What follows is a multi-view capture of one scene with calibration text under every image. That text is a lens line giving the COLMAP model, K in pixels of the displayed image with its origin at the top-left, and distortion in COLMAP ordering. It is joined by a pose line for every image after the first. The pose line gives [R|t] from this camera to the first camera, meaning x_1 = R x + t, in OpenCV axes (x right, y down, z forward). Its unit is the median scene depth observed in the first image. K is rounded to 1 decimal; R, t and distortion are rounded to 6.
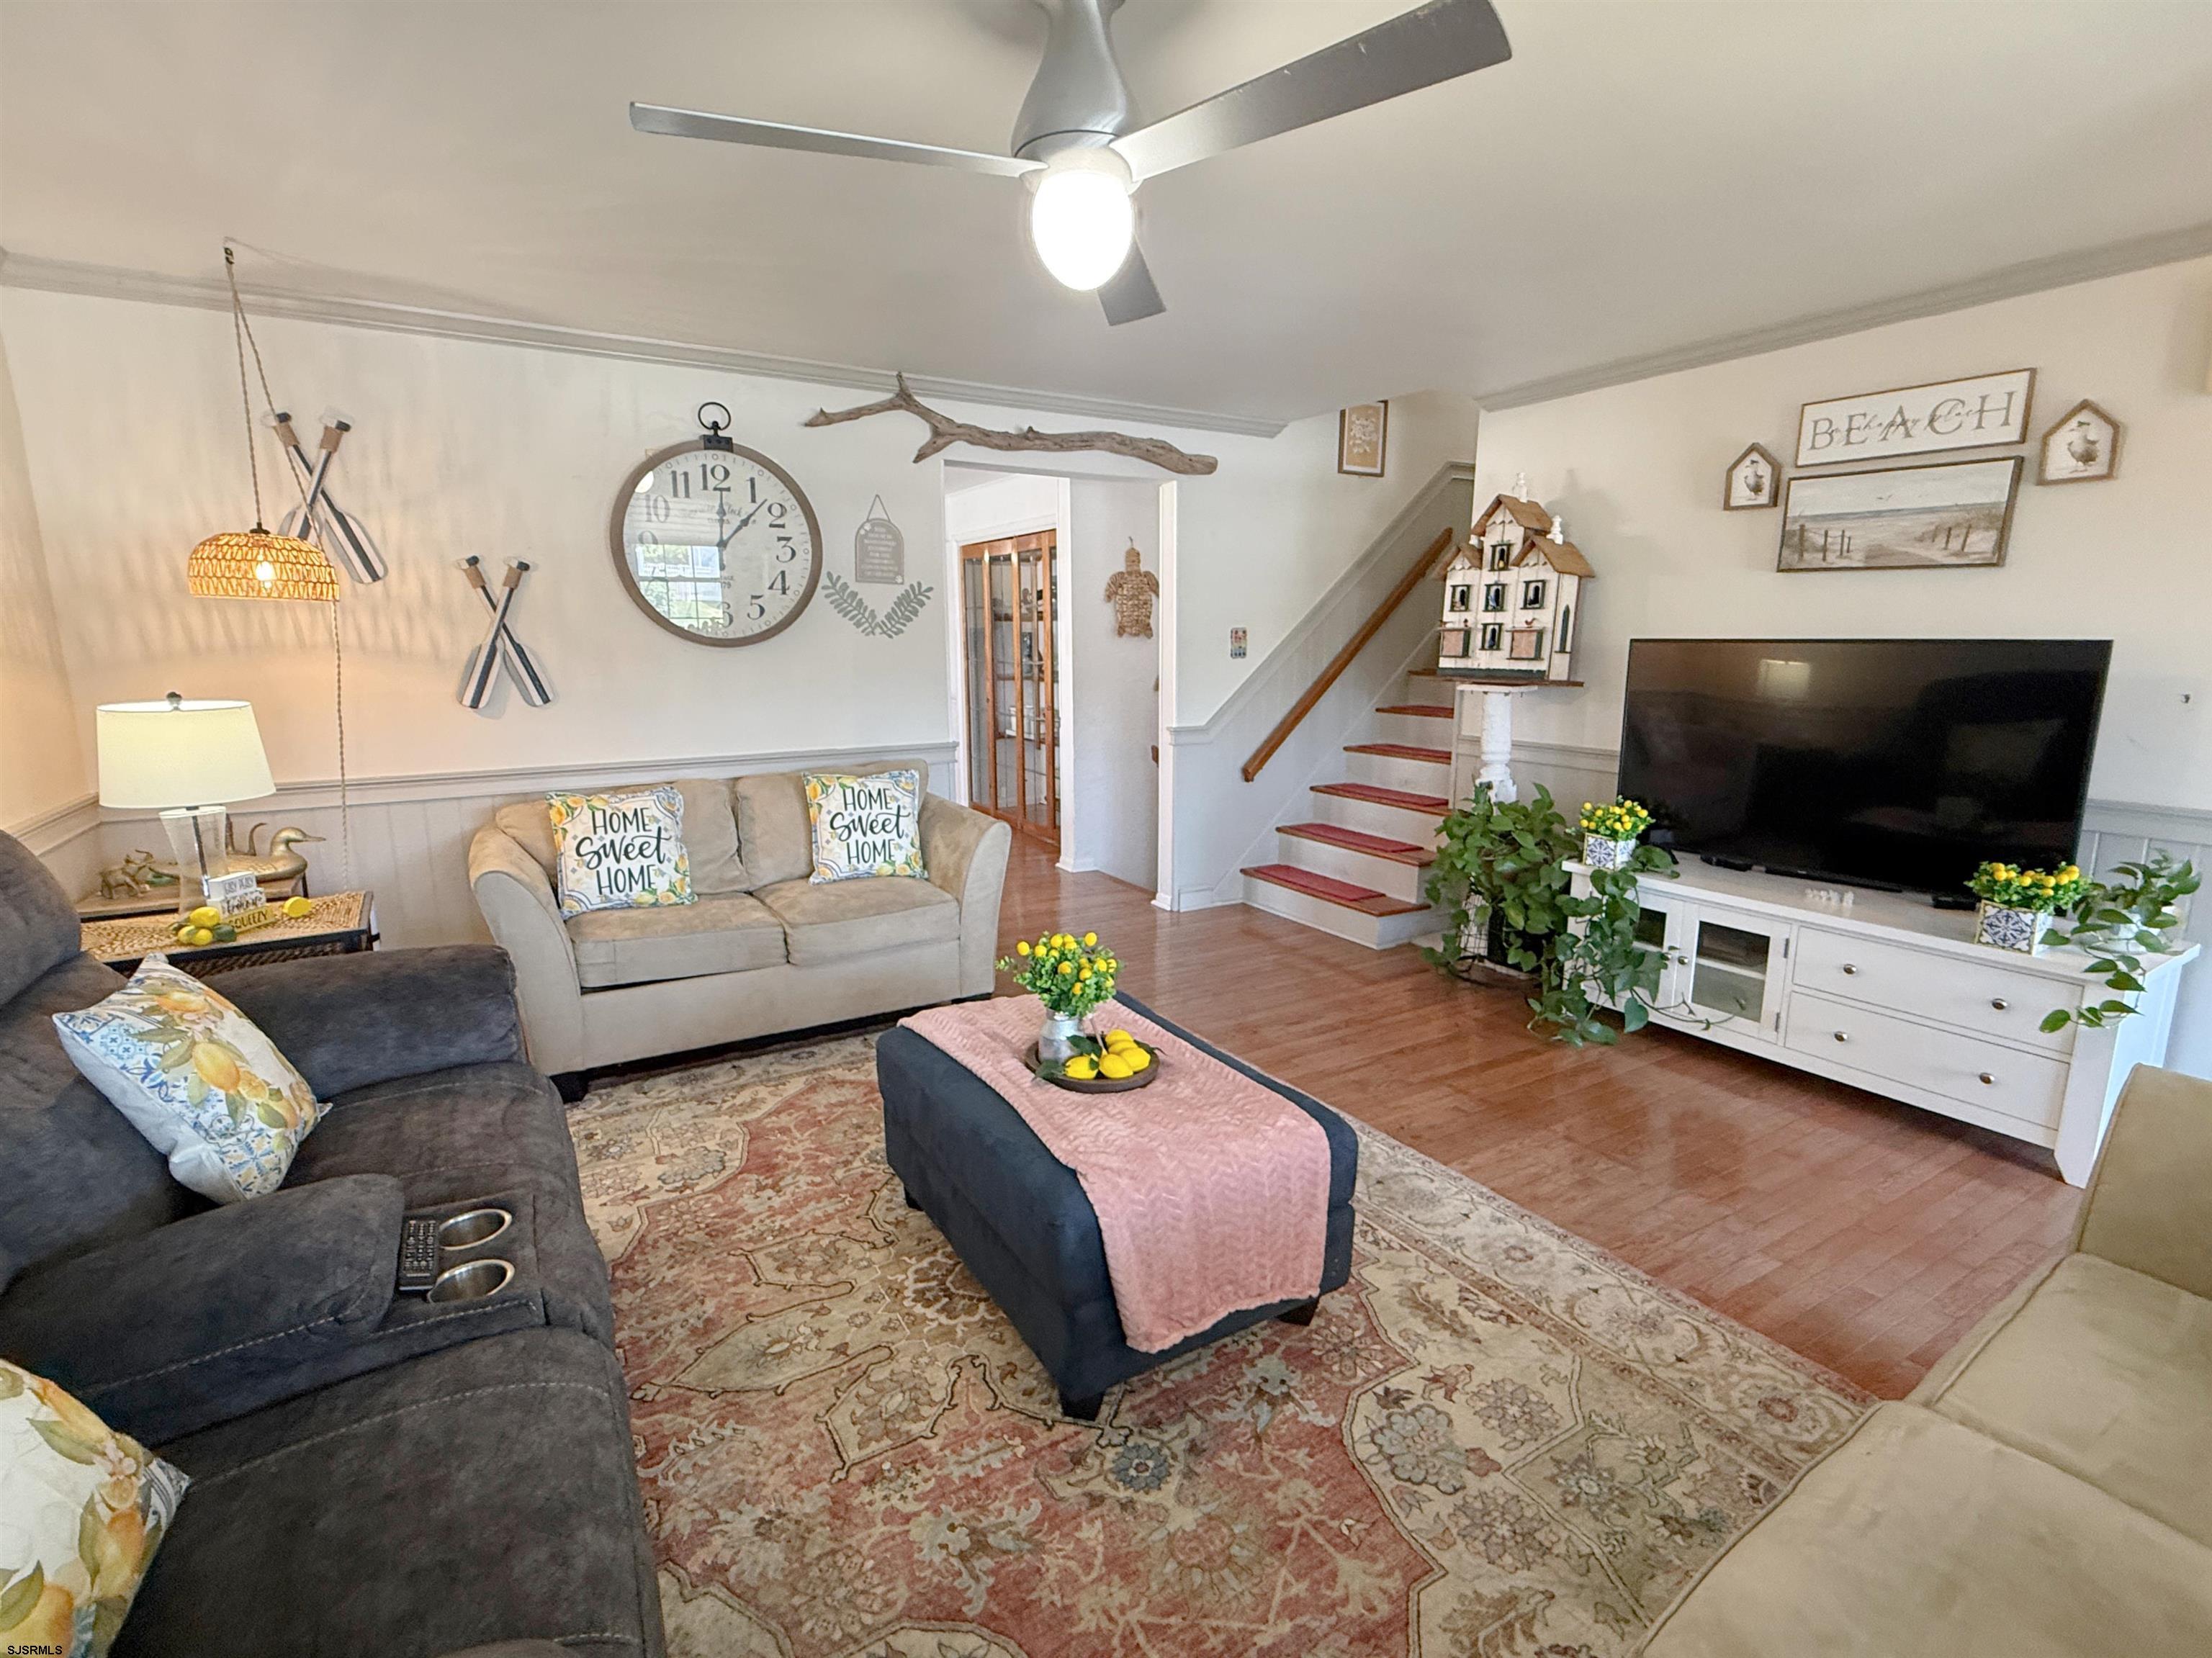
lens RADIAL K [[1025.2, 0, 1106.0], [0, 1025.2, 829.0], [0, 0, 1]] dist [-0.000505, -0.000274]
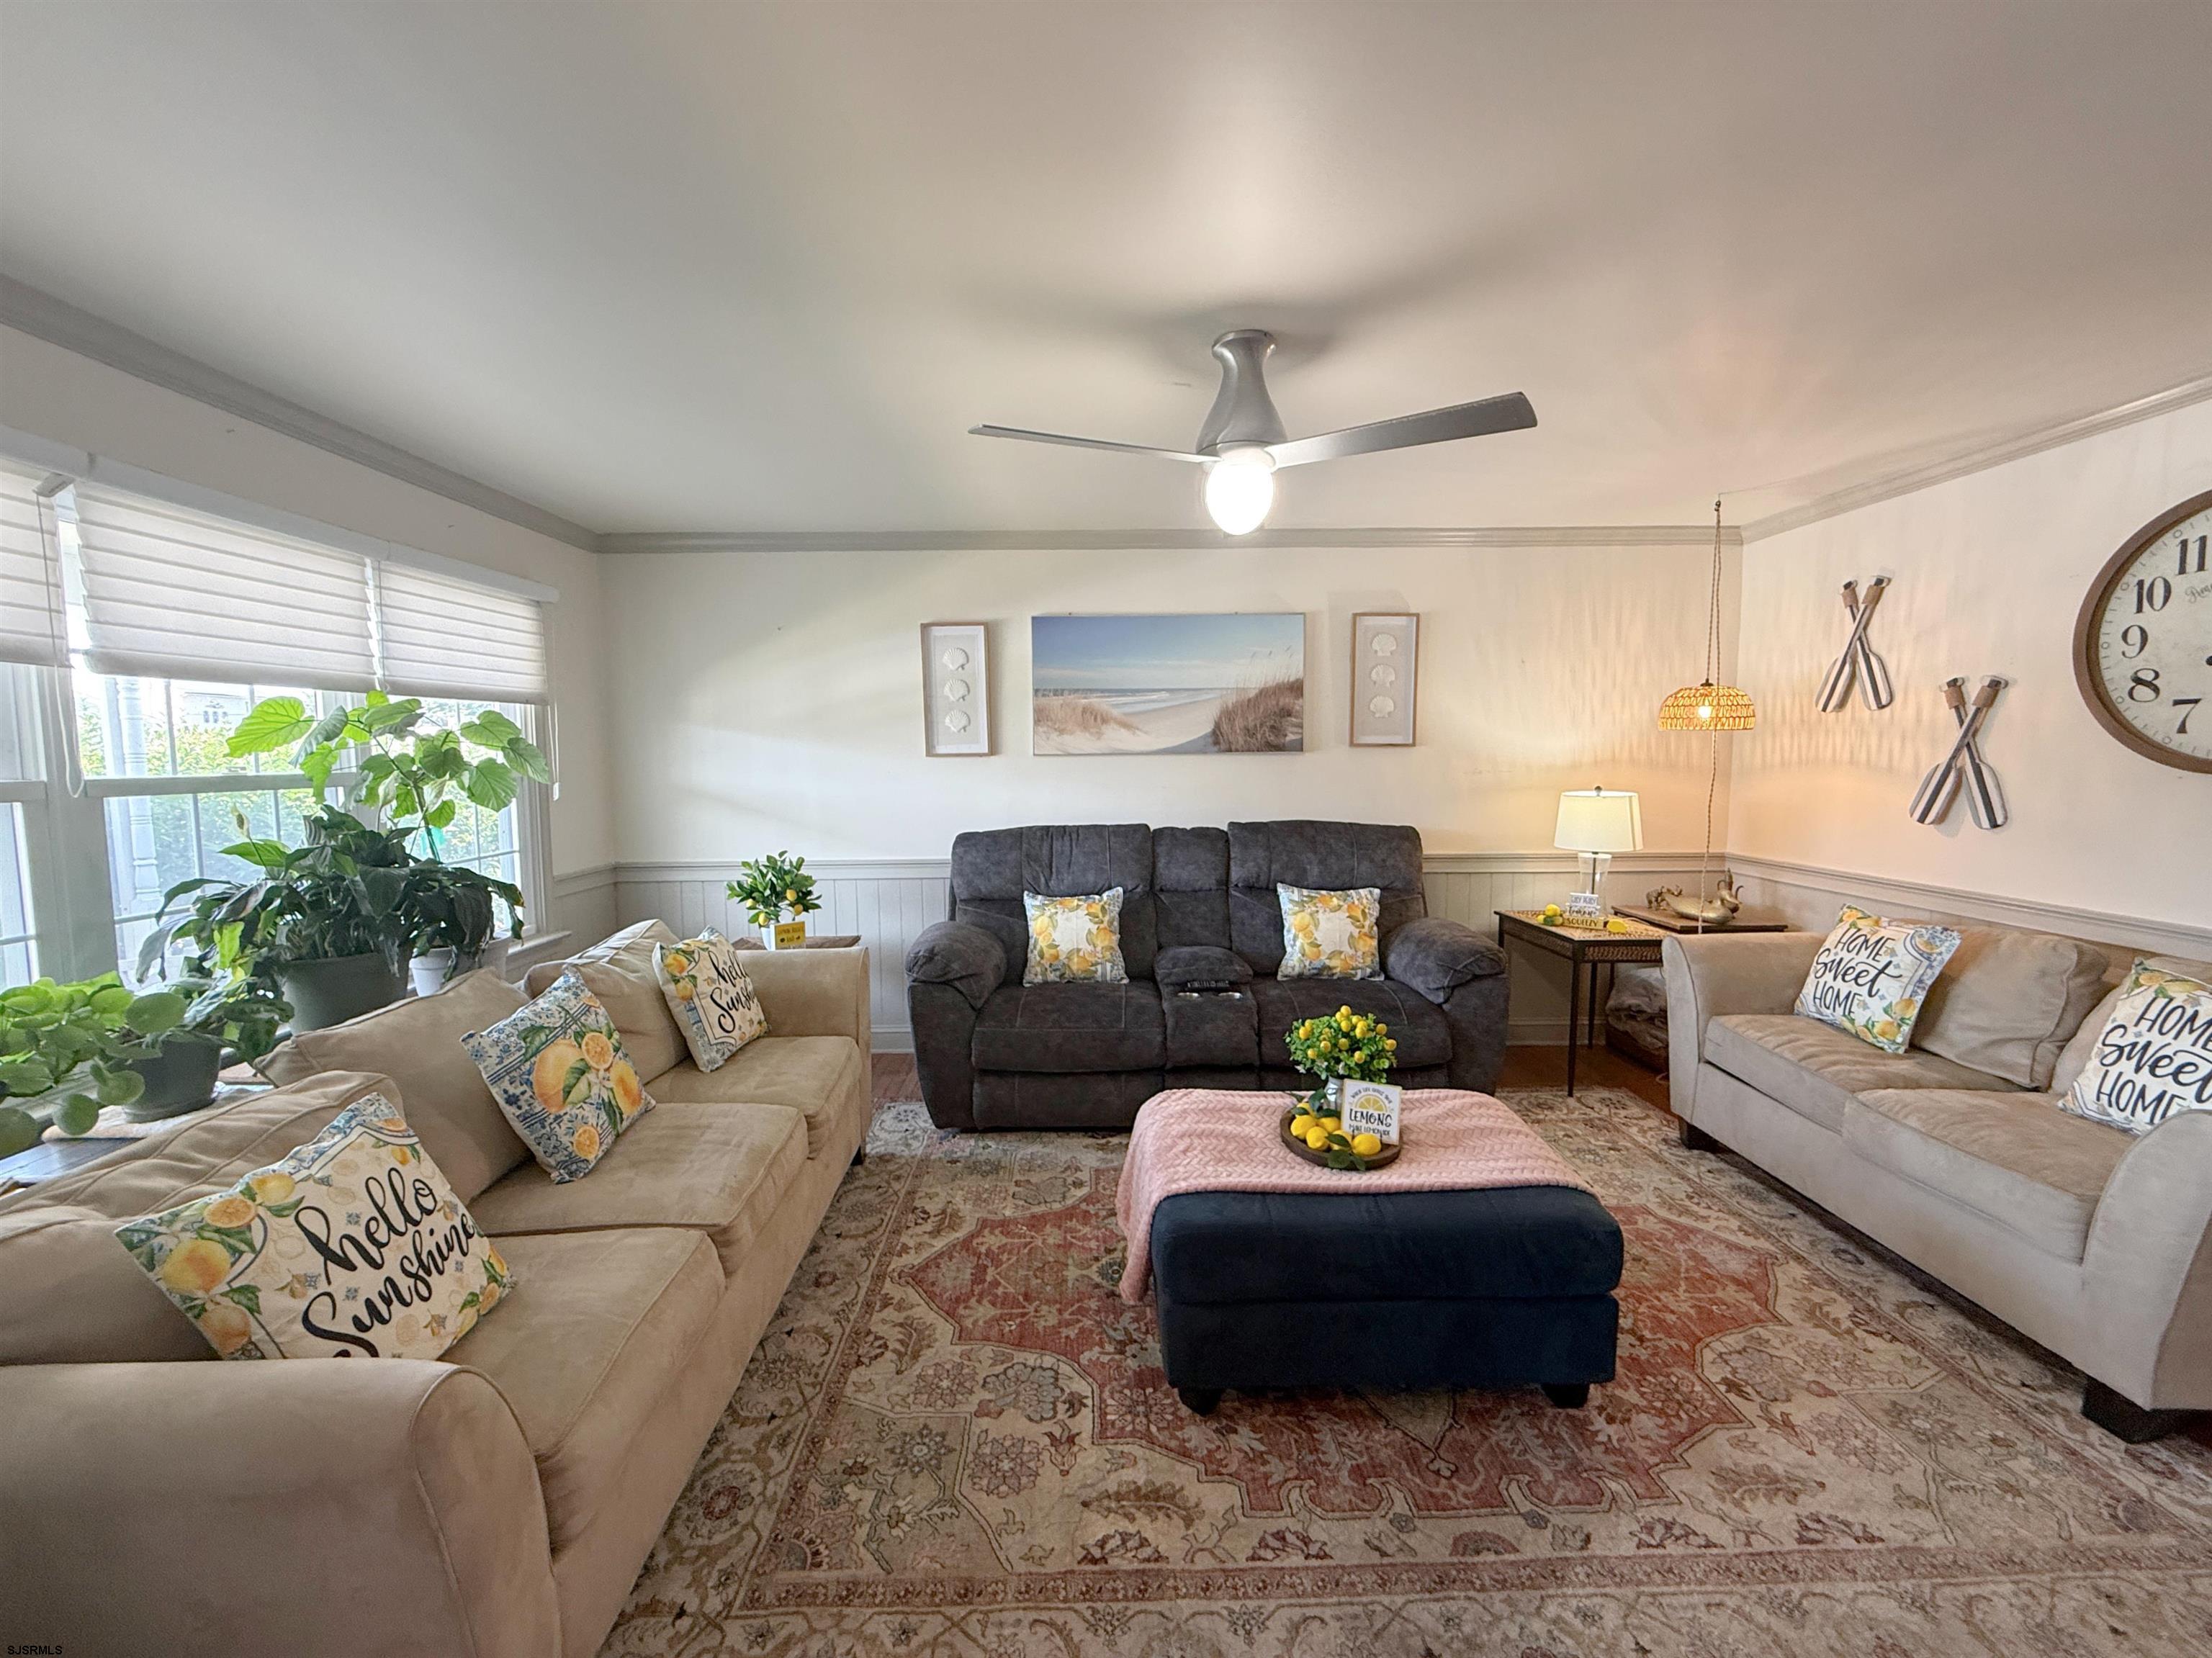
lens RADIAL K [[889.8, 0, 1106.0], [0, 889.8, 829.0], [0, 0, 1]] dist [-0.000141, 0.000100]
pose [[-0.498632, 0.081729, -0.862952, 0.724766], [-0.158339, 0.970207, 0.183379, -0.184872], [0.852230, 0.228077, -0.470835, 0.904344]]
